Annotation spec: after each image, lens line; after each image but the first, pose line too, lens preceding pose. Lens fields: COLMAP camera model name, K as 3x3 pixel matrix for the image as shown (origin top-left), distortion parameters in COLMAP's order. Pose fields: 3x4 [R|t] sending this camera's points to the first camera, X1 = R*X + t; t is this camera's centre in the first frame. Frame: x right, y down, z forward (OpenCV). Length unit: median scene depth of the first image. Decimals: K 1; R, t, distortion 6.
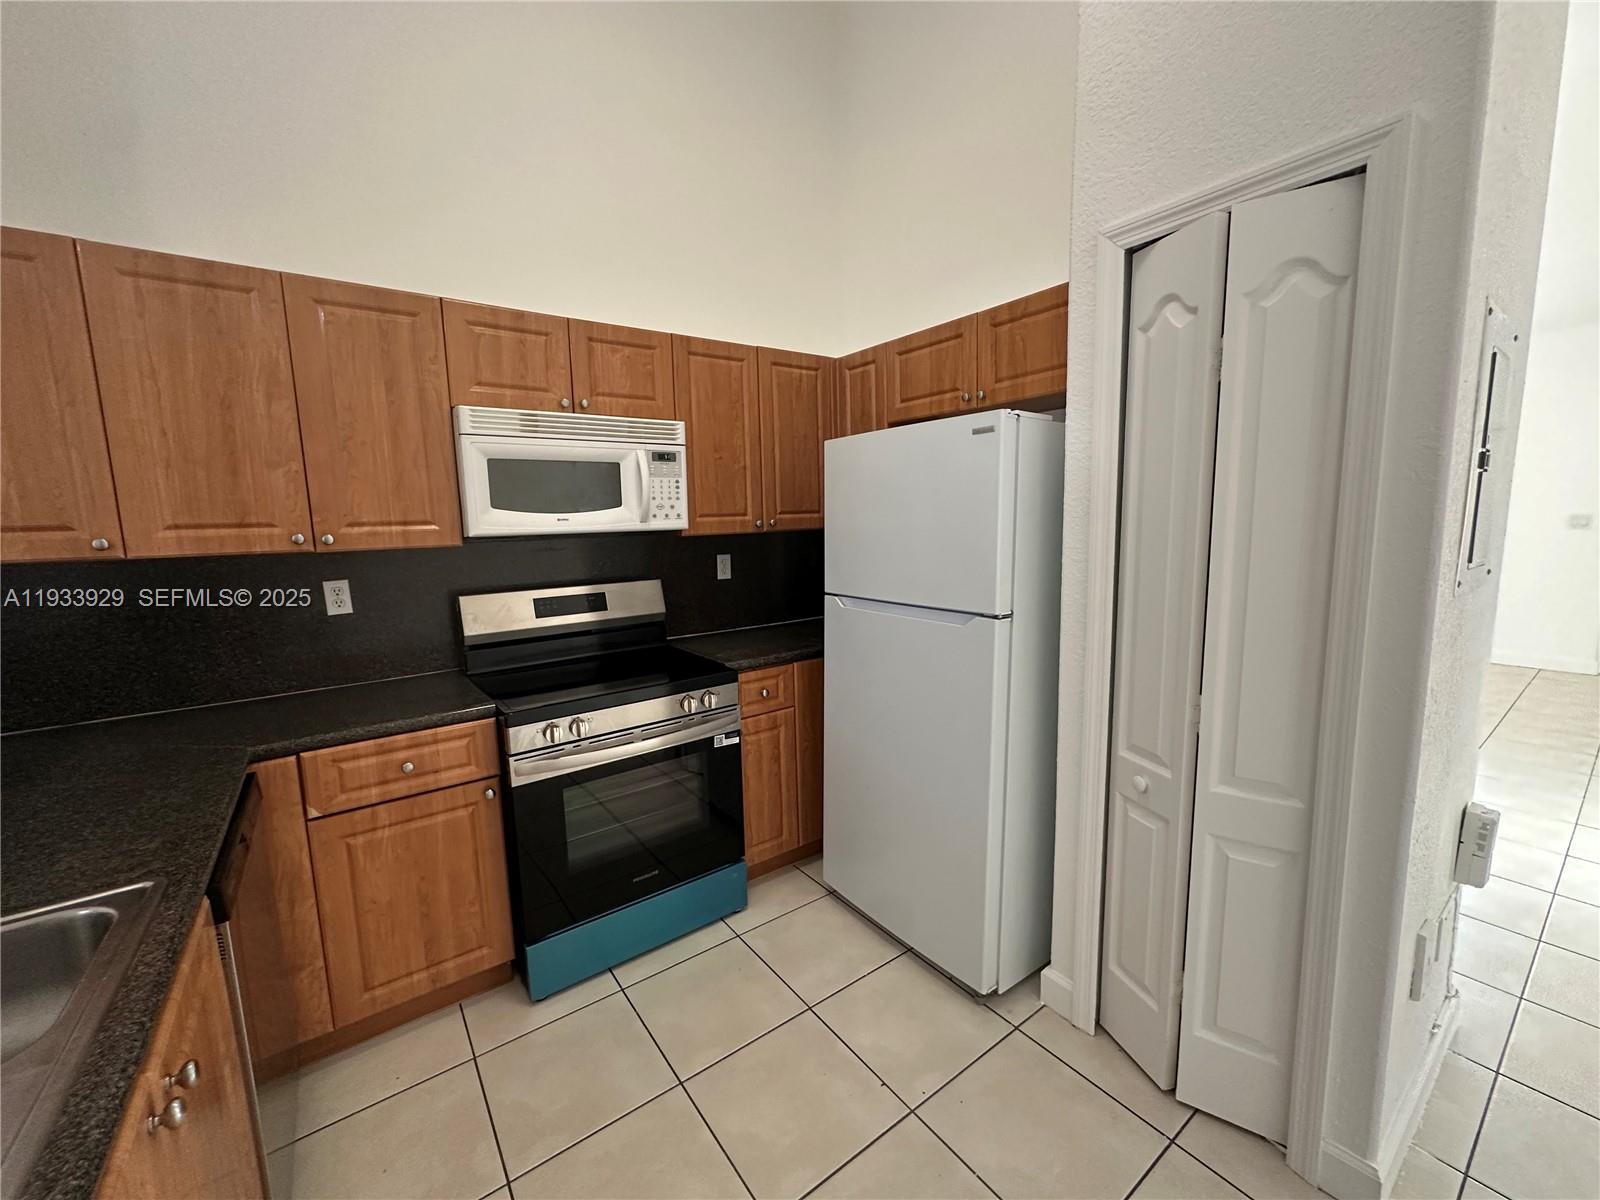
lens RADIAL K [[641.7, 0, 794.0], [0, 641.7, 601.5], [0, 0, 1]] dist [-0.001563, 0.002495]
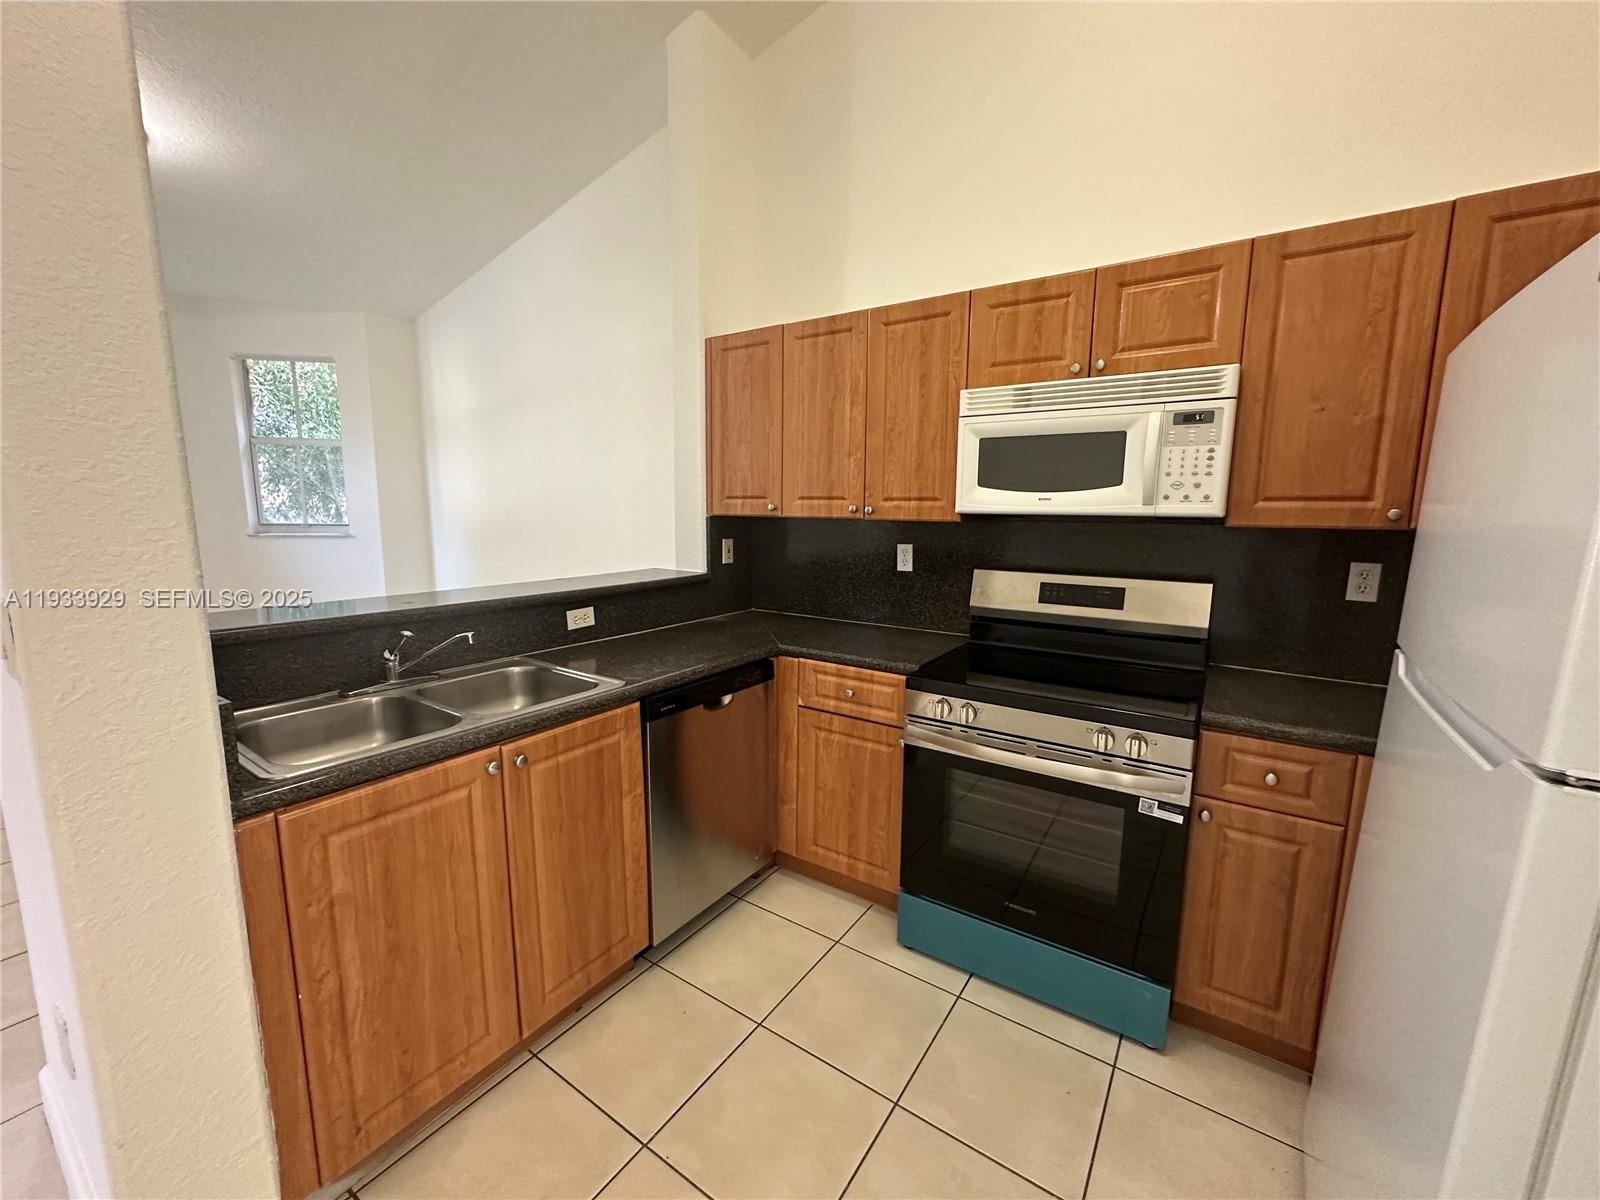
lens RADIAL K [[641.7, 0, 794.4], [0, 641.7, 601.3], [0, 0, 1]] dist [-0.001563, 0.002495]
pose [[0.335638, 0.164699, -0.927481, 0.424895], [-0.143209, 0.982073, 0.122568, -0.048268], [0.931041, 0.091685, 0.353208, 0.379265]]
